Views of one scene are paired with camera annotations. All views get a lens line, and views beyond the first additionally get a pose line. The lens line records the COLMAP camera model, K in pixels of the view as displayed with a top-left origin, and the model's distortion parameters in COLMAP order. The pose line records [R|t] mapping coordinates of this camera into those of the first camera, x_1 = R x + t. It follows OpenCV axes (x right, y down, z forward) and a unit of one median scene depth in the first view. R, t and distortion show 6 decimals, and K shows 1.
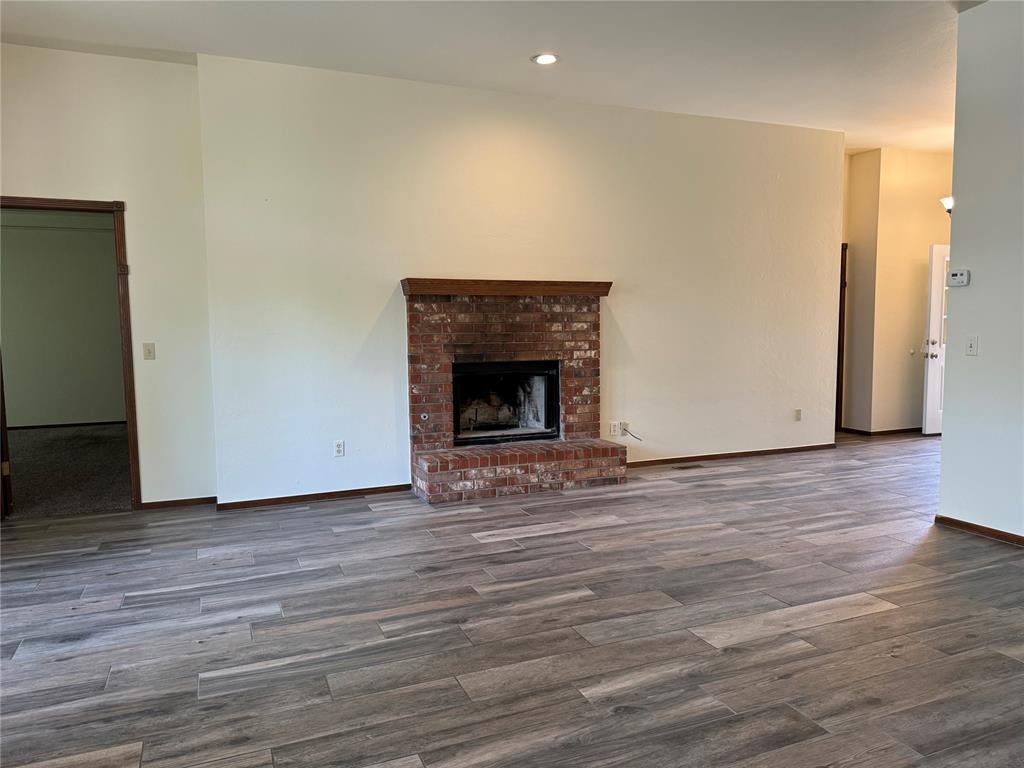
lens RADIAL K [[717.8, 0, 512.0], [0, 717.8, 384.0], [0, 0, 1]] dist [0.101166, -0.144892]
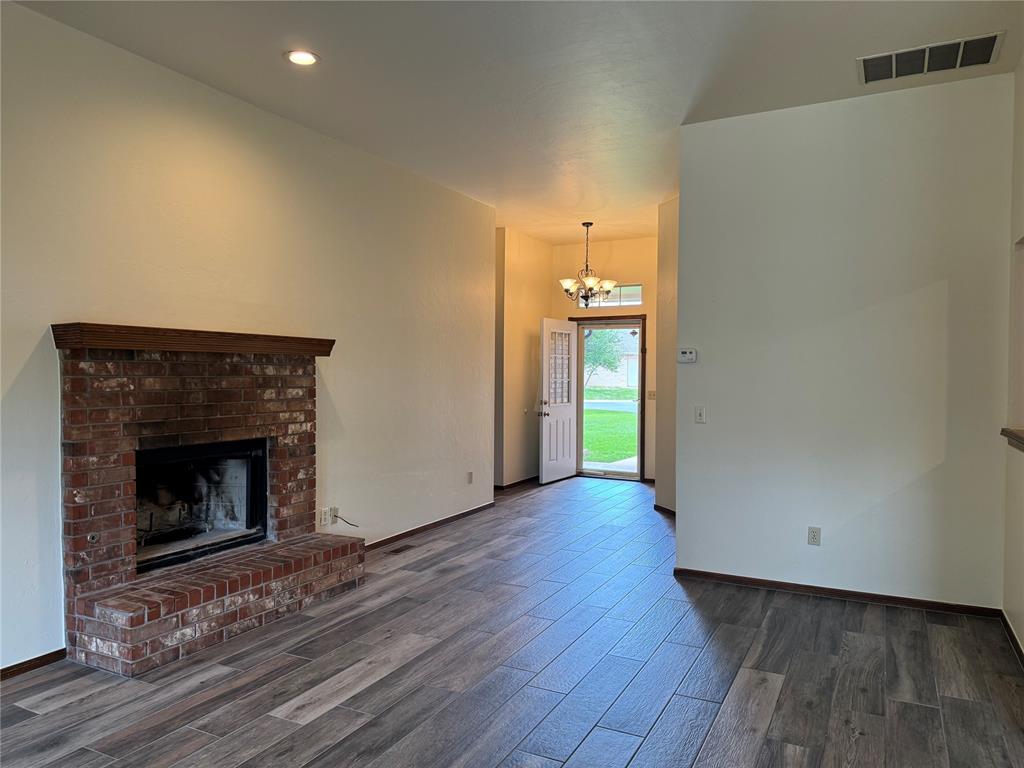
lens RADIAL K [[717.8, 0, 512.0], [0, 717.8, 384.0], [0, 0, 1]] dist [0.101166, -0.144892]
pose [[0.760455, 0.002371, 0.649386, -0.256477], [0.040756, 0.997848, -0.051371, -0.041795], [-0.648111, 0.065532, 0.758722, 0.253540]]
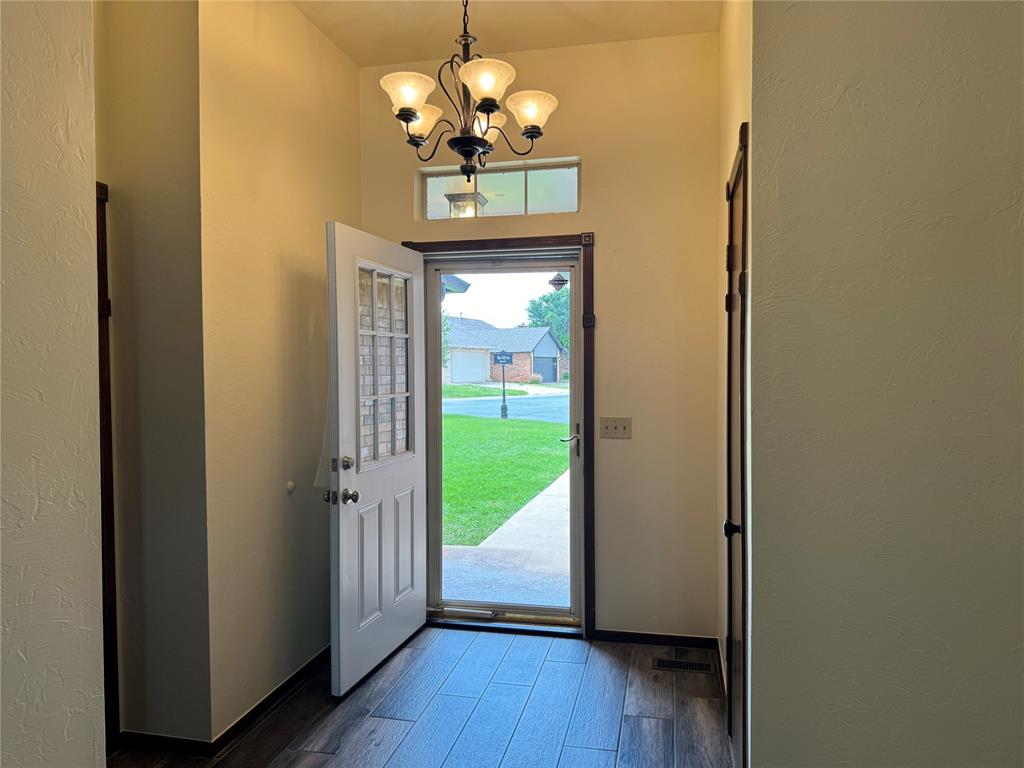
lens RADIAL K [[717.8, 0, 512.0], [0, 717.8, 384.0], [0, 0, 1]] dist [0.101166, -0.144892]
pose [[0.576584, -0.016972, 0.816862, 0.415105], [0.067732, 0.997336, -0.027087, -0.114616], [-0.814226, 0.070946, 0.576197, 0.946389]]
